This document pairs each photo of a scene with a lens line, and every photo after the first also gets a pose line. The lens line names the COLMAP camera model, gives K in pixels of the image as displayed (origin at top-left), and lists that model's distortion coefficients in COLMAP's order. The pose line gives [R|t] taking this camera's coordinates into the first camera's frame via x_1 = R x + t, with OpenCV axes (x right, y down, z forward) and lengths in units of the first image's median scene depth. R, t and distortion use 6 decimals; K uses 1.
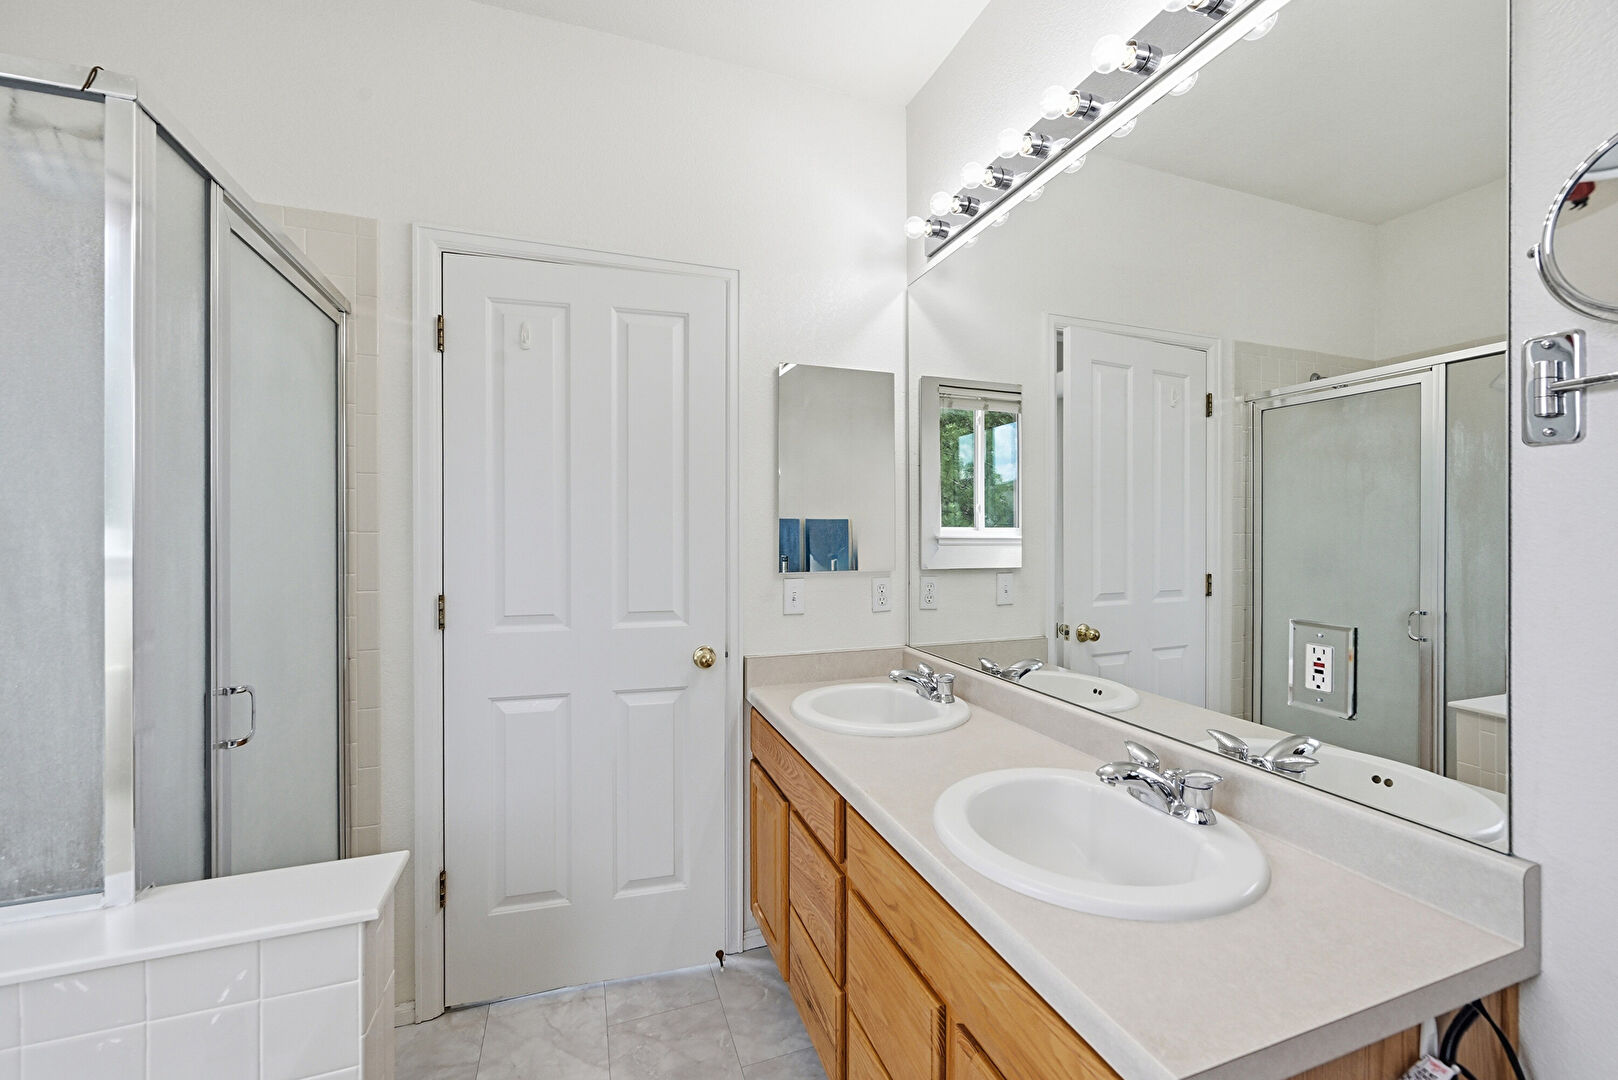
lens RADIAL K [[638.7, 0, 805.2], [0, 638.7, 535.4], [0, 0, 1]] dist [-0.002728, -0.000178]
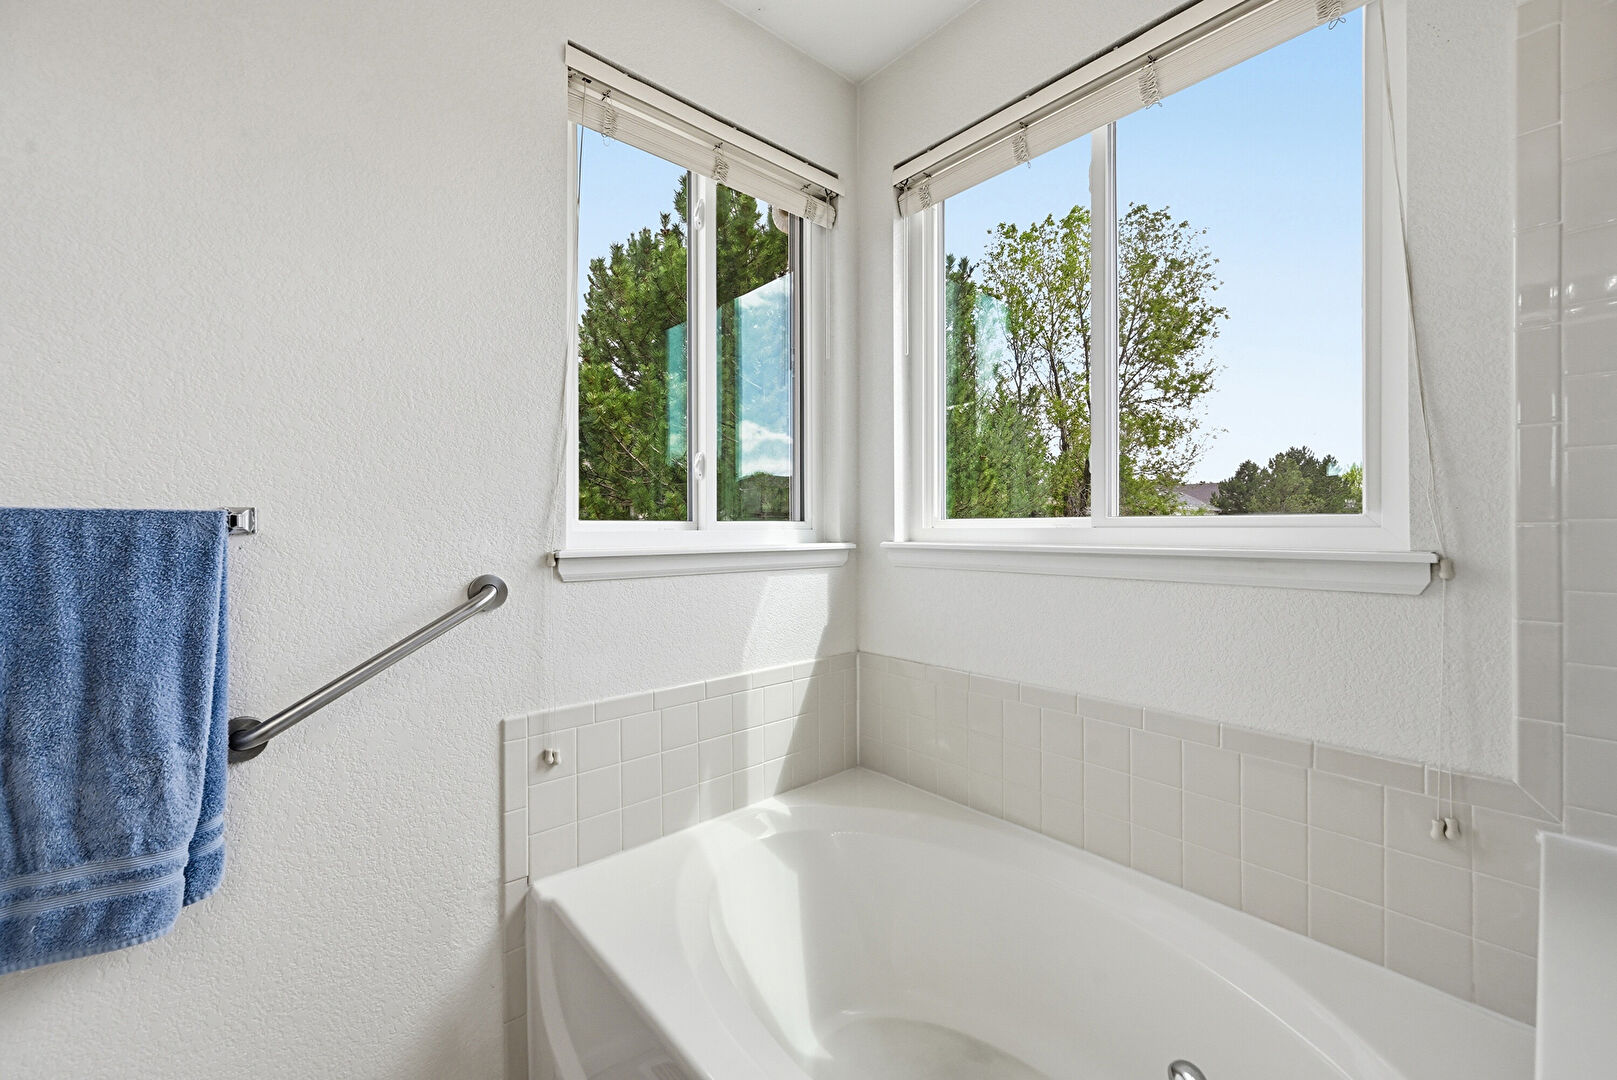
lens RADIAL K [[638.3, 0, 804.7], [0, 638.3, 535.4], [0, 0, 1]] dist [-0.002728, -0.000178]
pose [[0.919612, -0.006768, 0.392769, 0.187646], [0.003918, 0.999960, 0.008057, -0.007265], [-0.392807, -0.005871, 0.919602, 0.661859]]
